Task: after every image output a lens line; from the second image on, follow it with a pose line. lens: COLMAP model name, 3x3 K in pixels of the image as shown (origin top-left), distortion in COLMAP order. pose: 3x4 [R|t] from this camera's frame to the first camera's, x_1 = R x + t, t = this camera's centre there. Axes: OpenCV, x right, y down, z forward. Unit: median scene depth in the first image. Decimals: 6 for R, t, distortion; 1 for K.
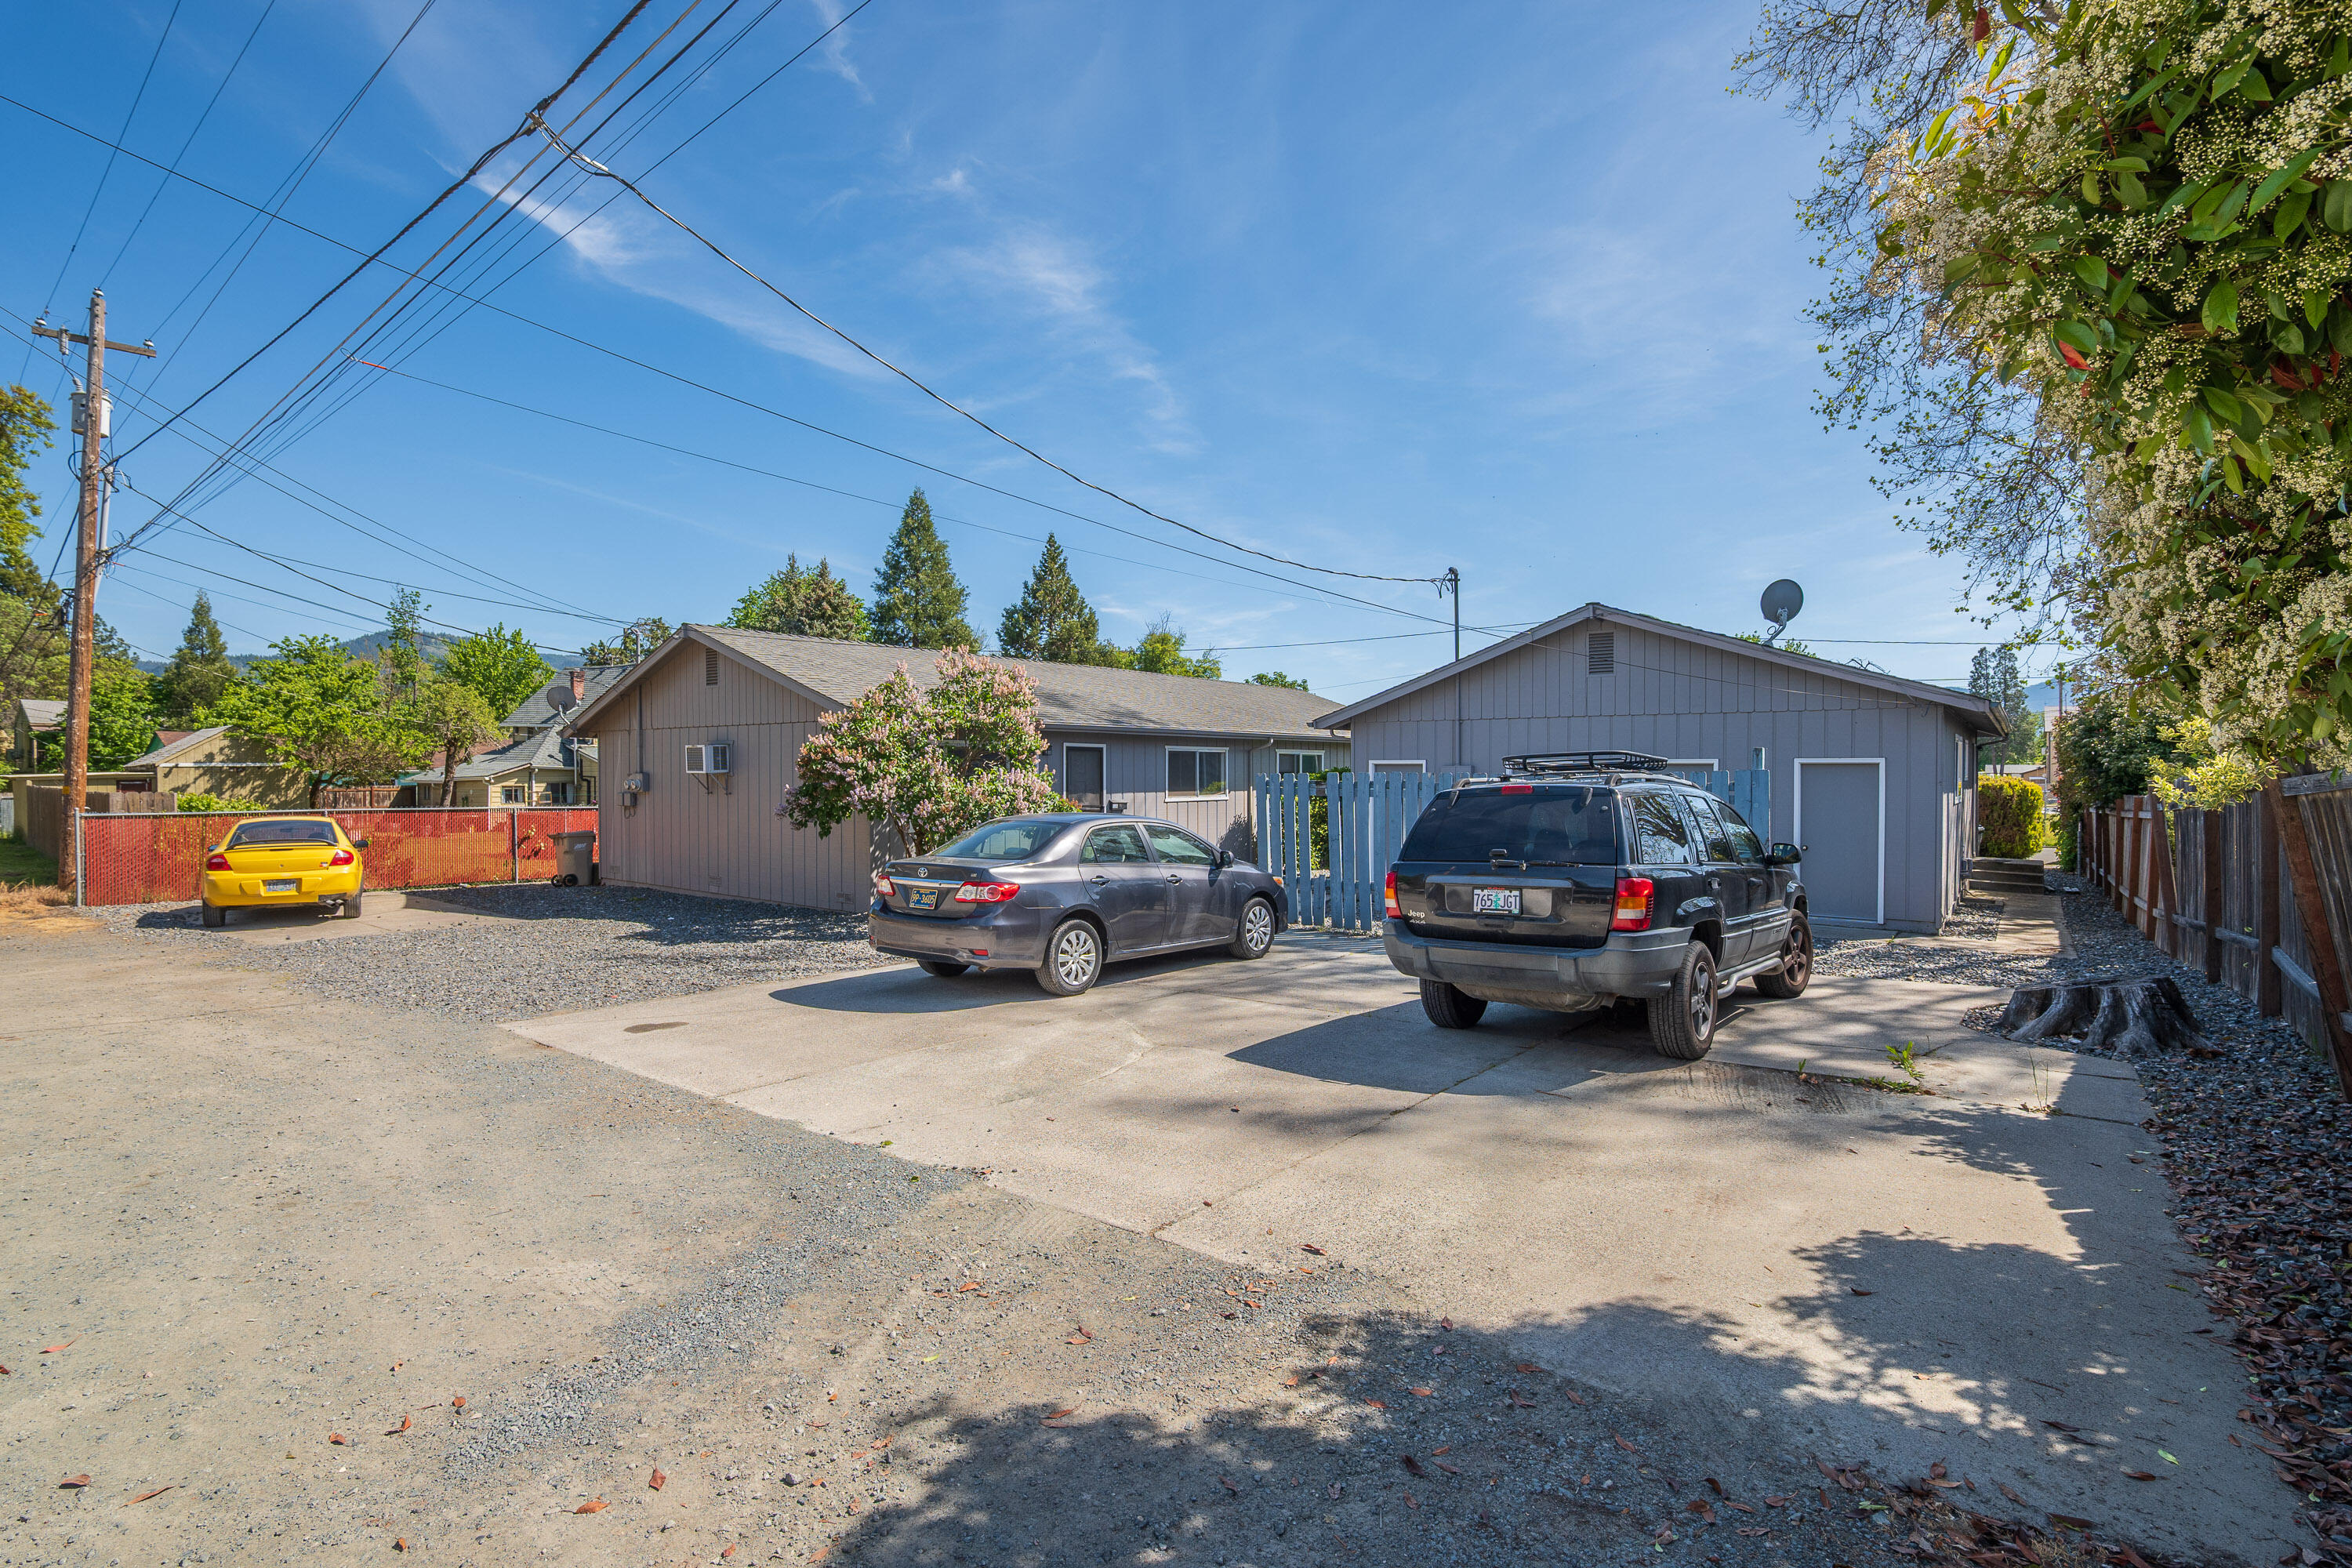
lens RADIAL K [[1087.6, 0, 1176.0], [0, 1087.6, 784.0], [0, 0, 1]] dist [-0.014653, 0.000624]
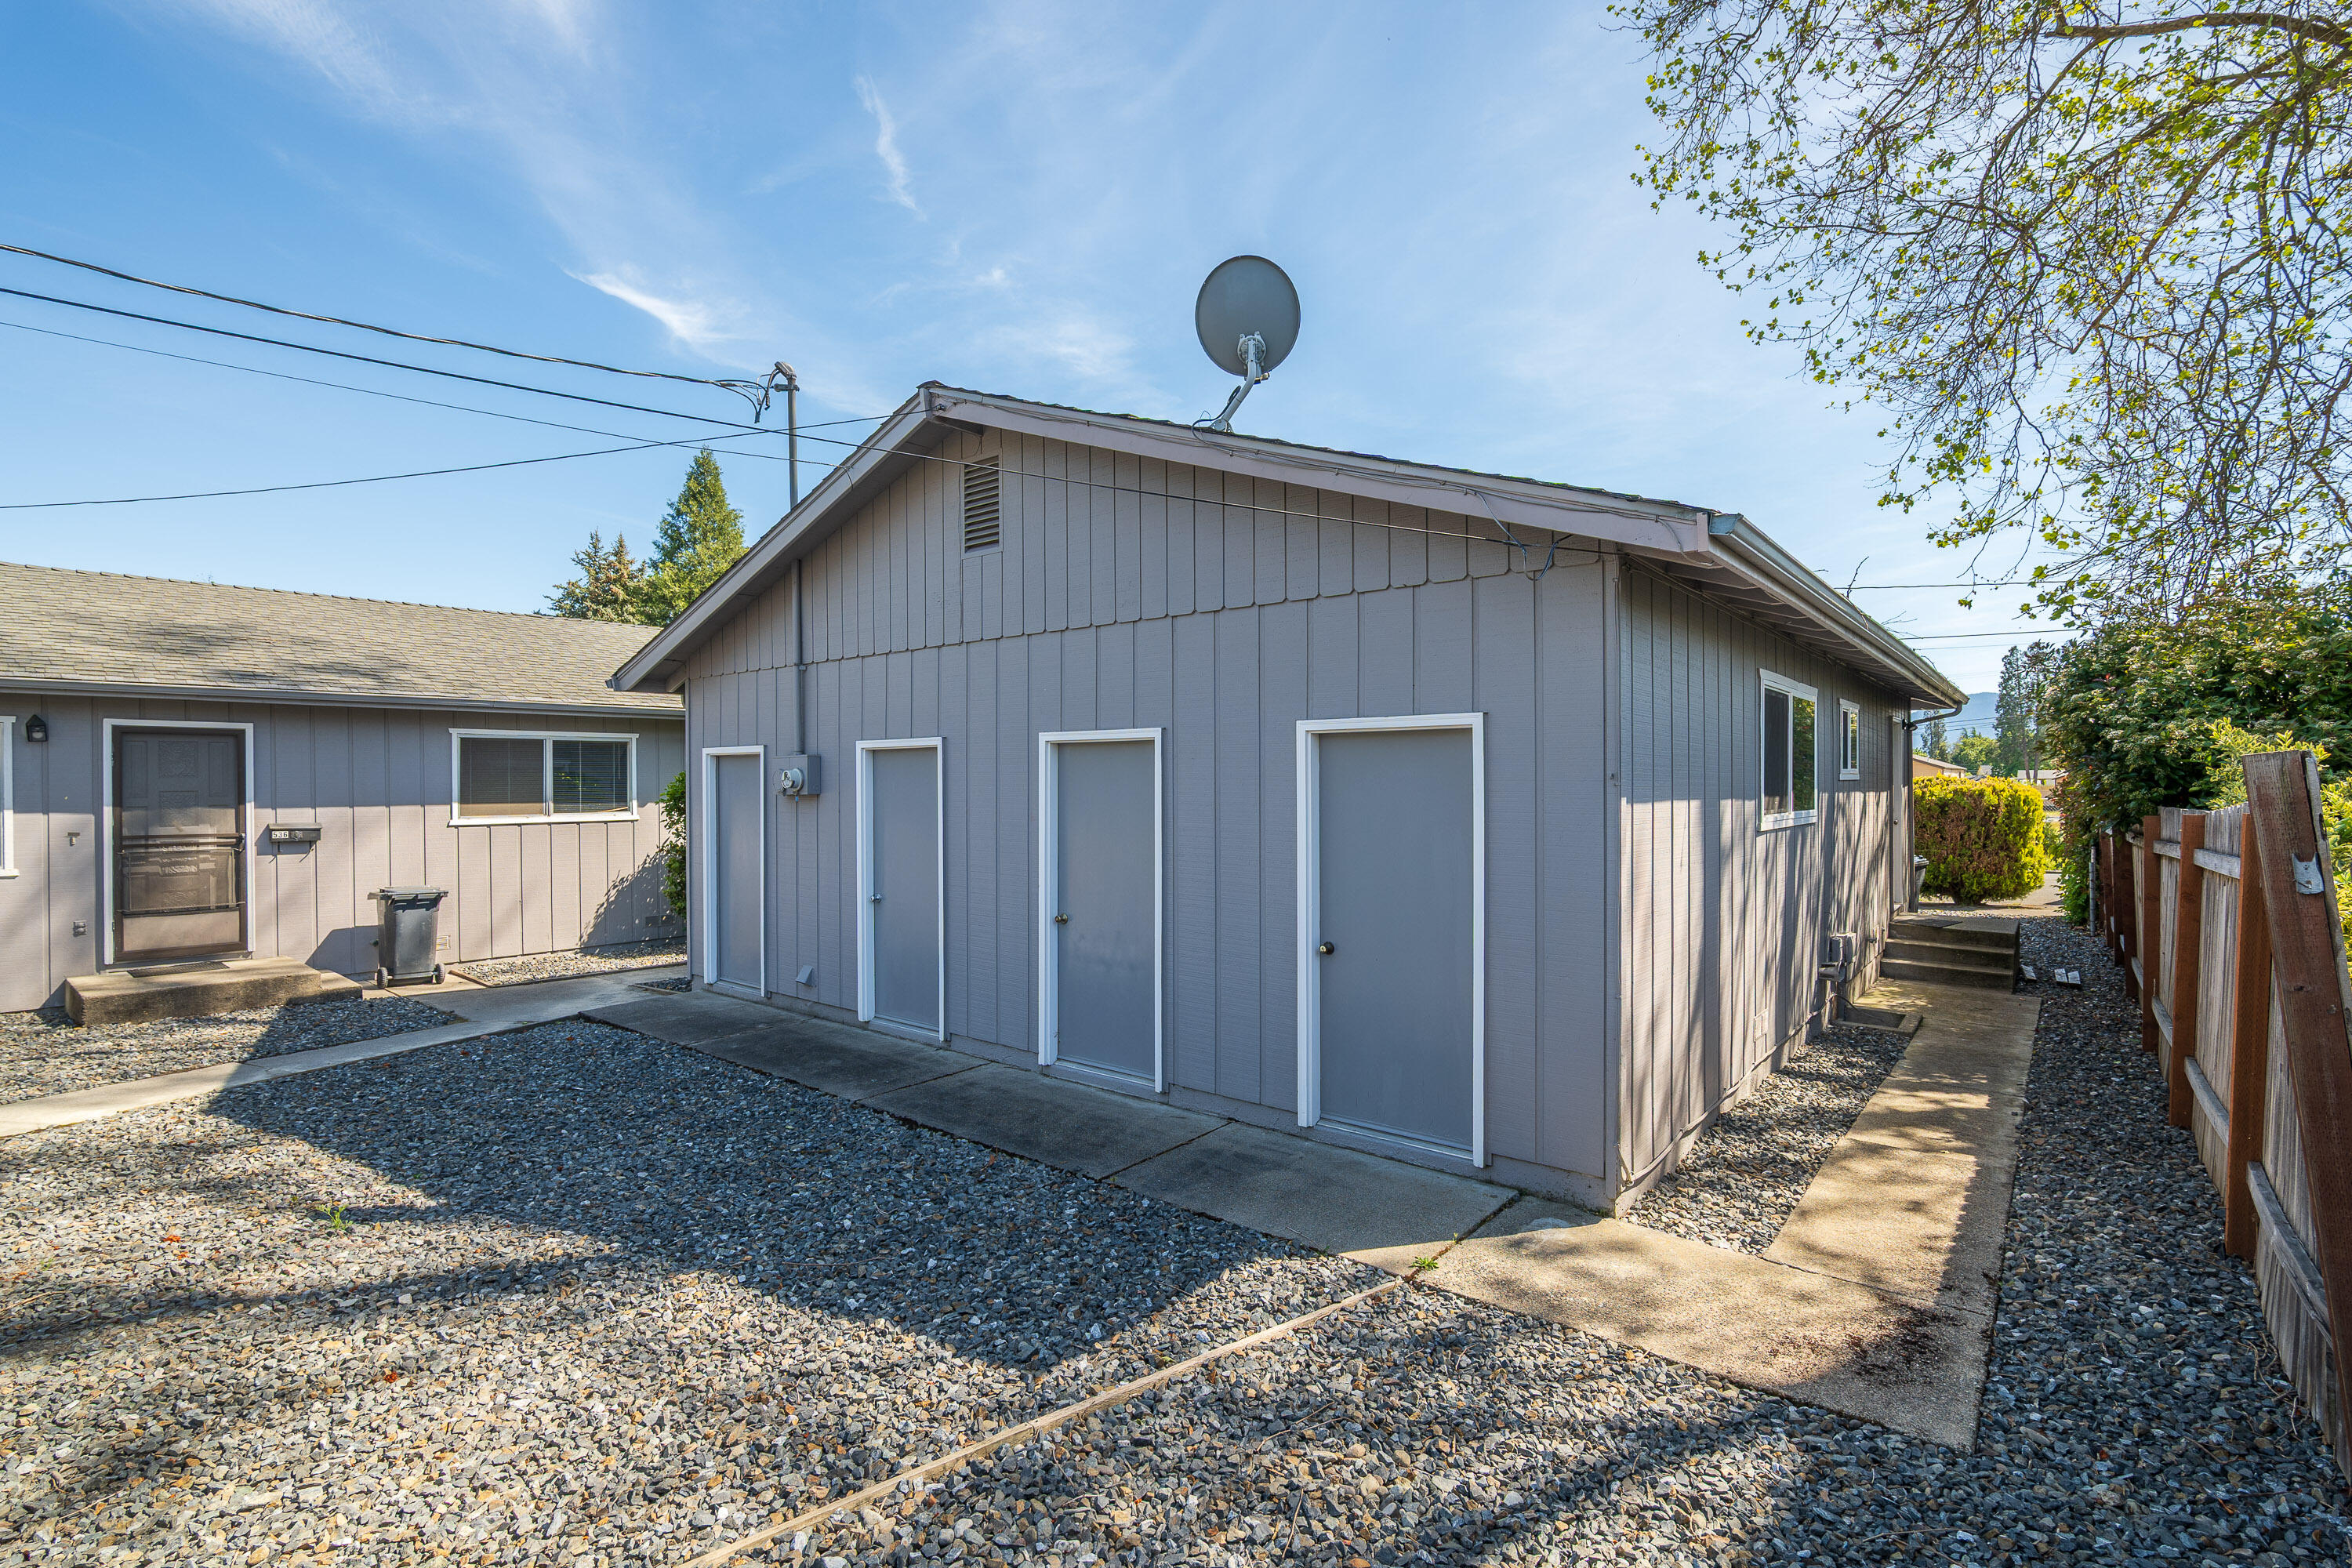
lens RADIAL K [[1087.6, 0, 1176.0], [0, 1087.6, 784.0], [0, 0, 1]] dist [-0.014653, 0.000624]
pose [[0.999730, -0.005514, -0.022569, 0.394827], [0.005289, 0.999936, -0.009993, 0.001765], [0.022622, 0.009871, 0.999695, 0.444717]]
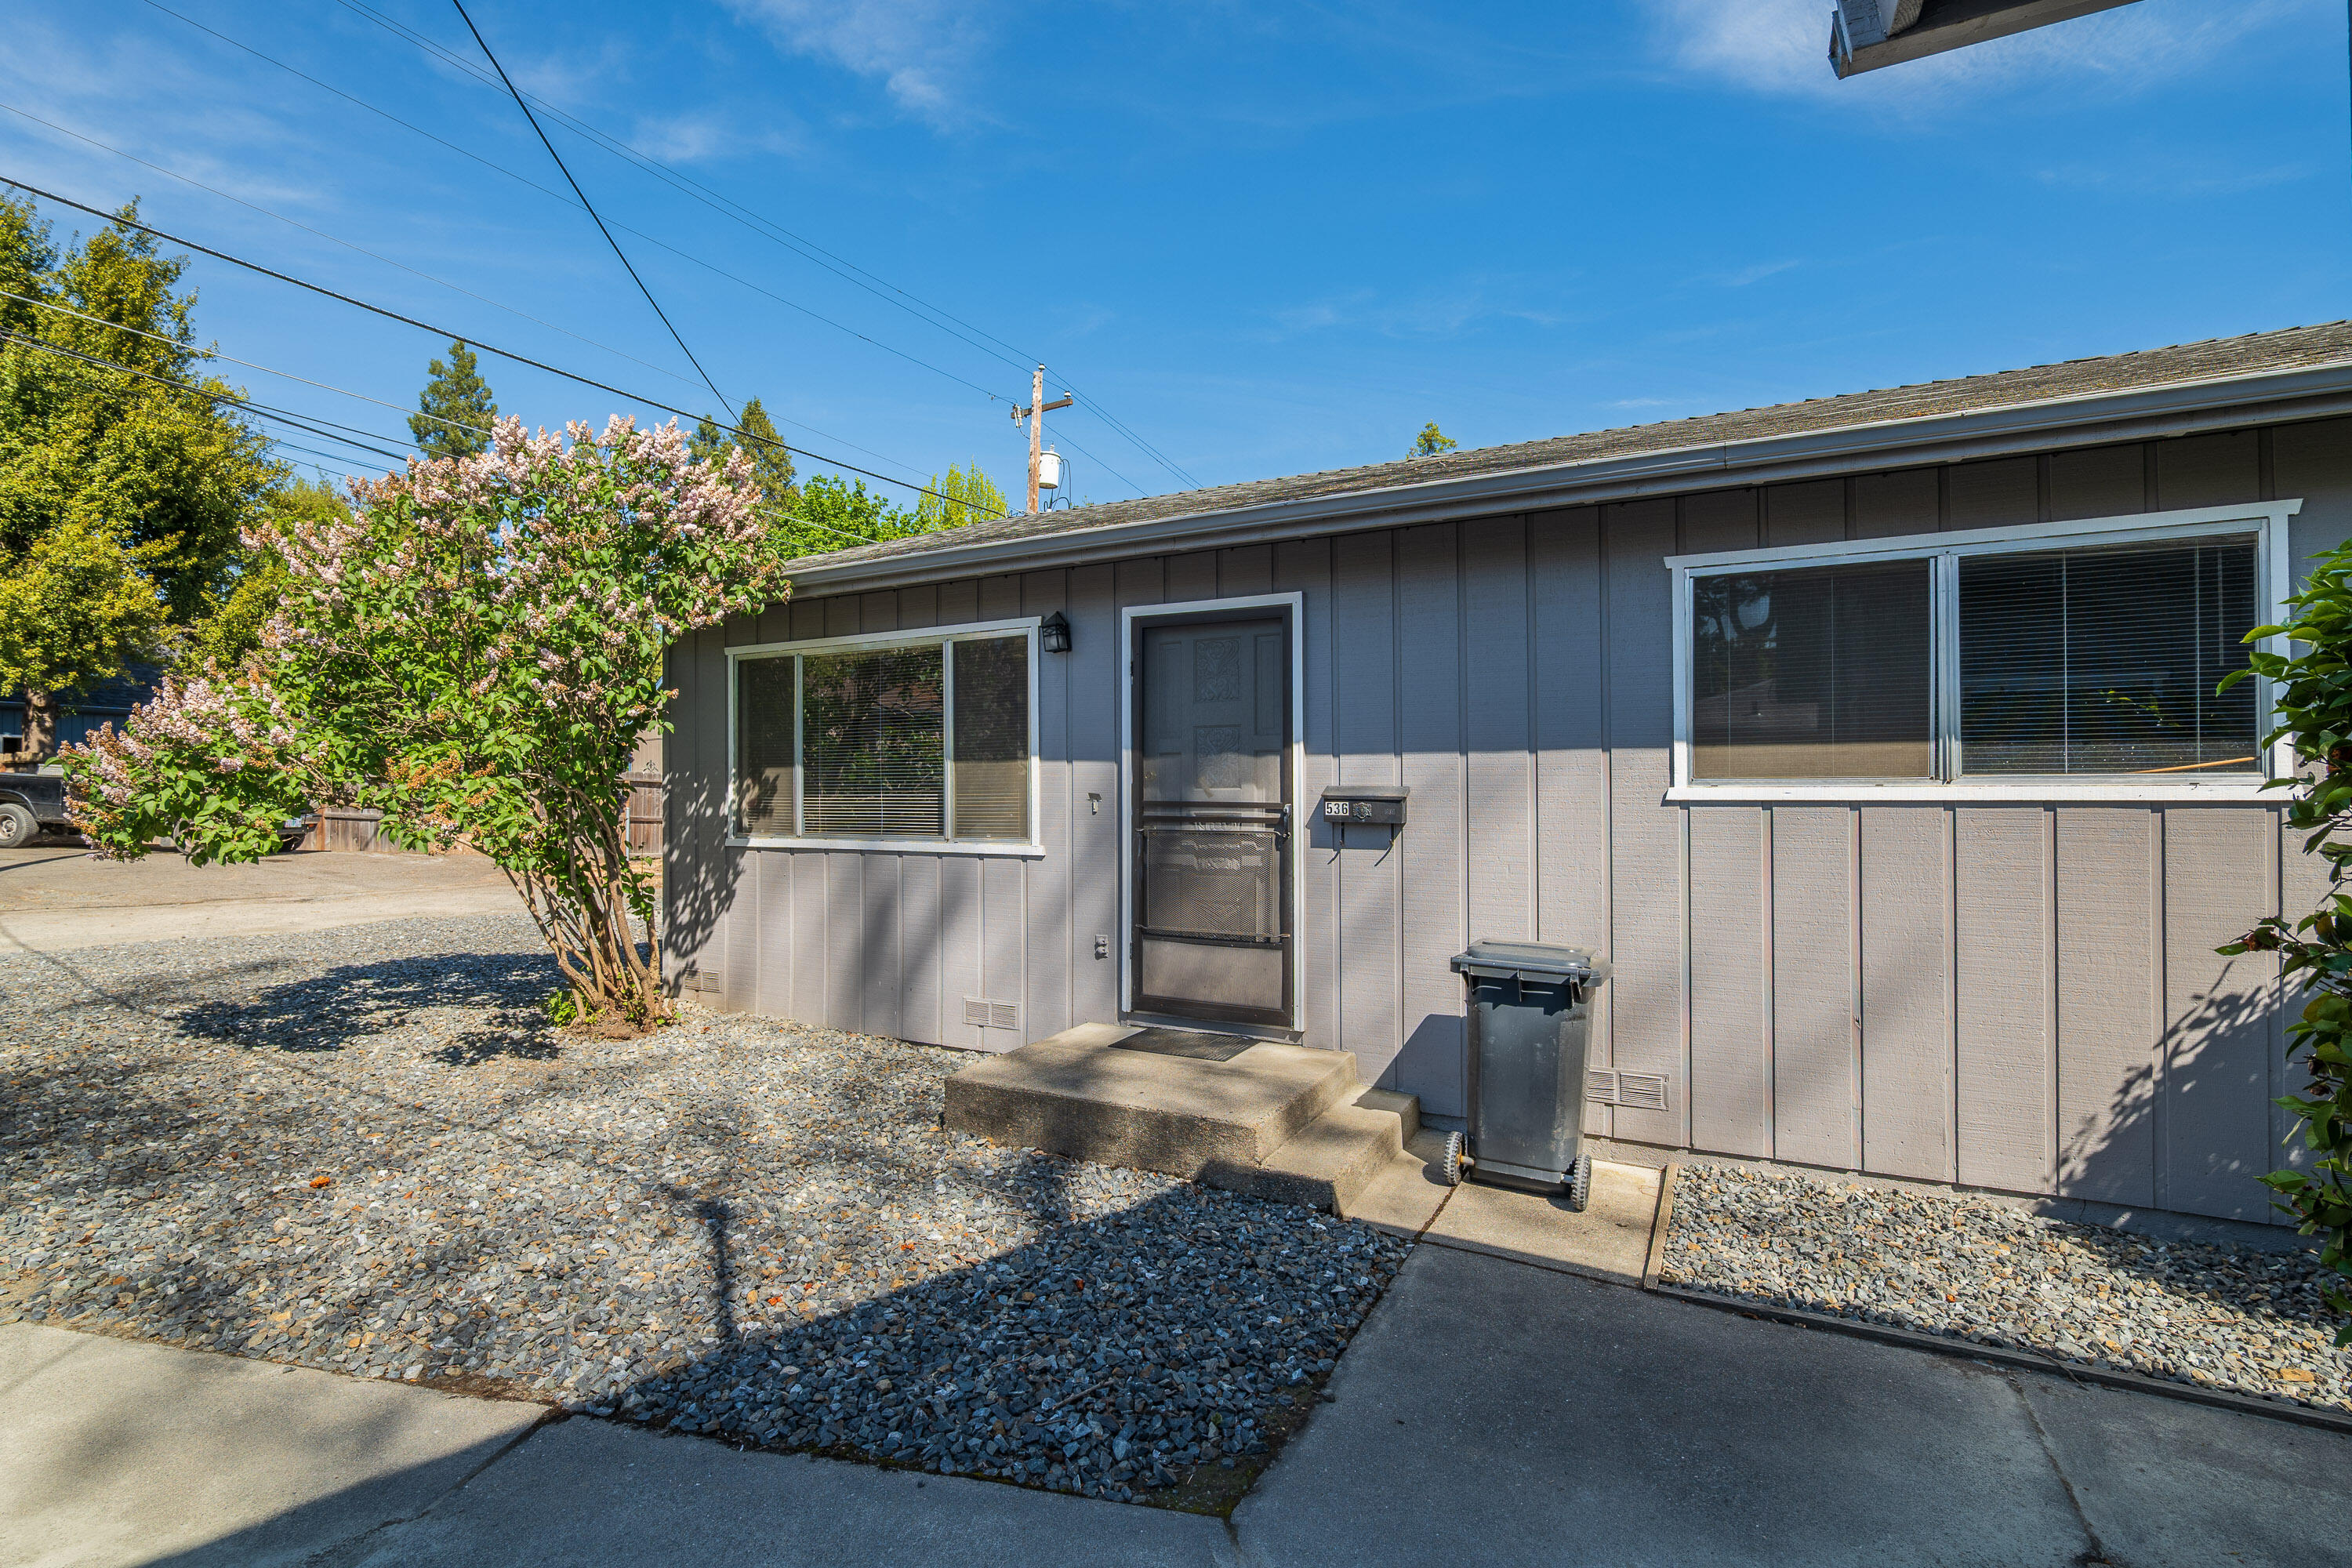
lens RADIAL K [[1105.9, 0, 1176.0], [0, 1105.9, 784.0], [0, 0, 1]] dist [-0.003229, -0.000851]
pose [[0.182661, -0.004576, -0.983165, 0.204686], [-0.007523, 0.999953, -0.006052, 0.014958], [0.983147, 0.008502, 0.182618, 0.870911]]
